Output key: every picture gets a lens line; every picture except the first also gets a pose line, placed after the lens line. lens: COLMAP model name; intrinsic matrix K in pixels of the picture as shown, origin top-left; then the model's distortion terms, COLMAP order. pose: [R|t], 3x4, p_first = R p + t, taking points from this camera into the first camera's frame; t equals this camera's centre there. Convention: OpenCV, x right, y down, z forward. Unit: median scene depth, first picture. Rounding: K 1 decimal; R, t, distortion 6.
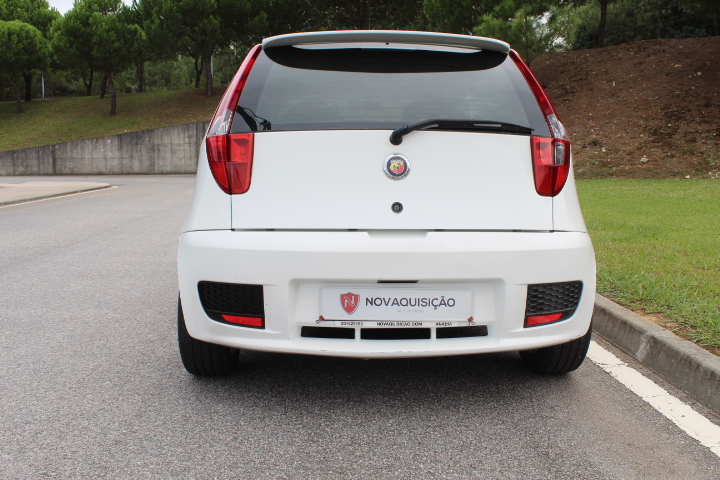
lens RADIAL K [[652.8, 0, 360.0], [0, 652.8, 240.0], [0, 0, 1]] dist [-0.154779, 0.155801]
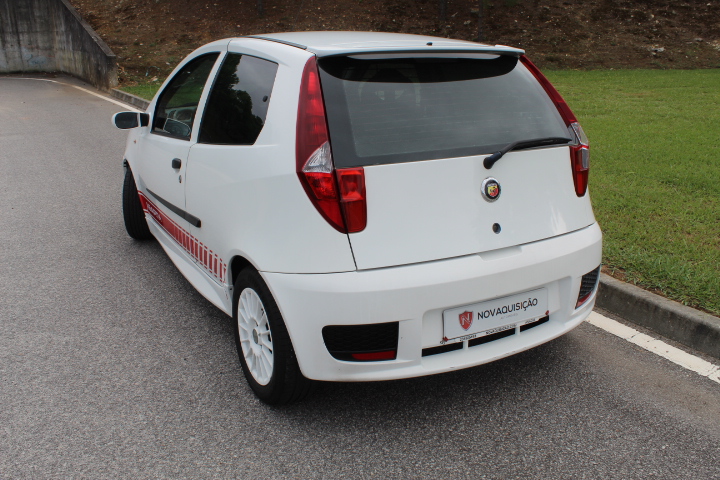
lens RADIAL K [[652.8, 0, 360.0], [0, 652.8, 240.0], [0, 0, 1]] dist [-0.154779, 0.155801]
pose [[0.891204, -0.140801, 0.431196, -0.614813], [0.060605, 0.979042, 0.194432, -0.253641], [-0.449536, -0.147146, 0.881060, 0.137661]]
